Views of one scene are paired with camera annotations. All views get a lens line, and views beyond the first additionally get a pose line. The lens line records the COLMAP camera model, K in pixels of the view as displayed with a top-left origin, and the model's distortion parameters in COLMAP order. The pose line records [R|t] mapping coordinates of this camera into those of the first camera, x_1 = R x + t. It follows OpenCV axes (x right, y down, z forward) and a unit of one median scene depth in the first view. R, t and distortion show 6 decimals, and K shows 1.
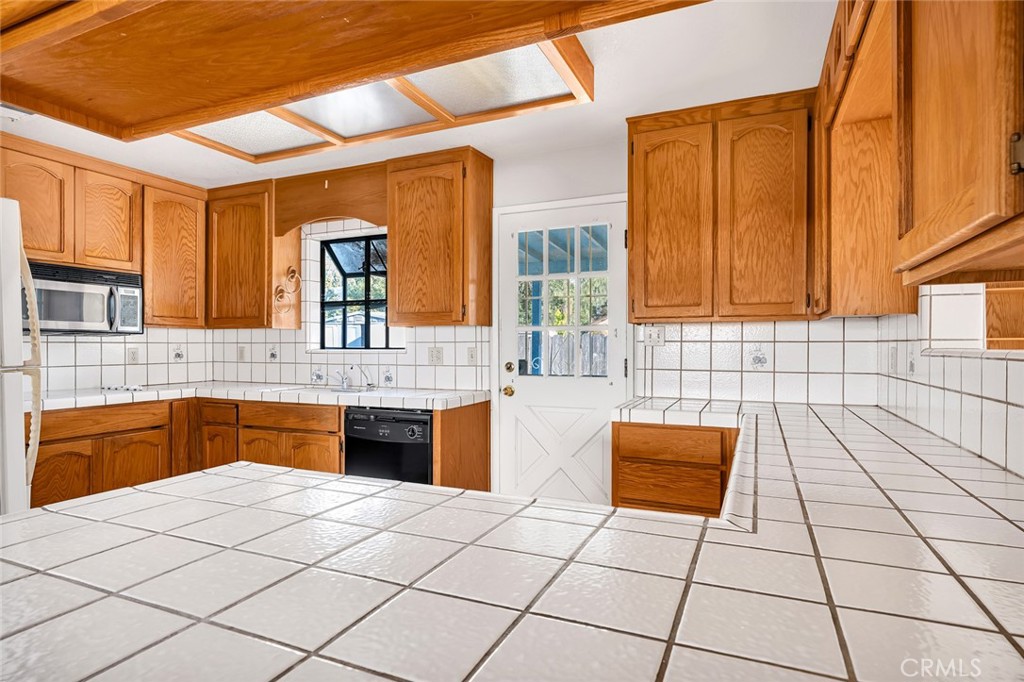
lens RADIAL K [[552.7, 0, 510.4], [0, 552.7, 344.8], [0, 0, 1]] dist [-0.000546, -0.000012]
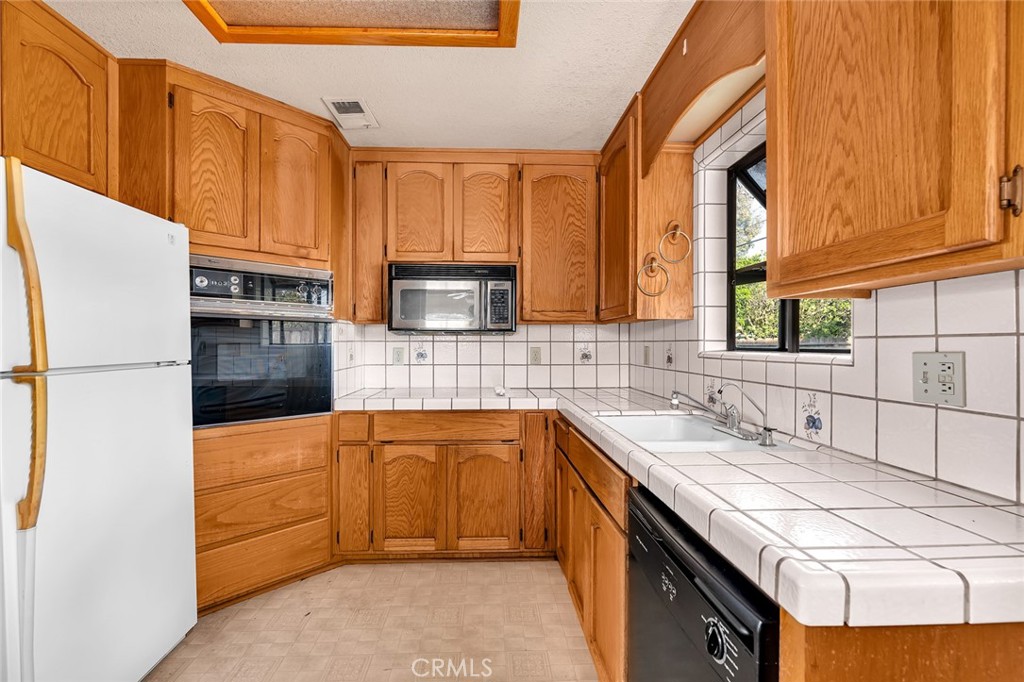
lens RADIAL K [[464.1, 0, 504.1], [0, 464.1, 344.5], [0, 0, 1]] dist [-0.003945, 0.000921]
pose [[0.446430, 0.000820, -0.894818, -0.006441], [-0.000570, 1.000000, 0.000633, 0.000643], [0.894818, 0.000227, 0.446430, 0.658742]]
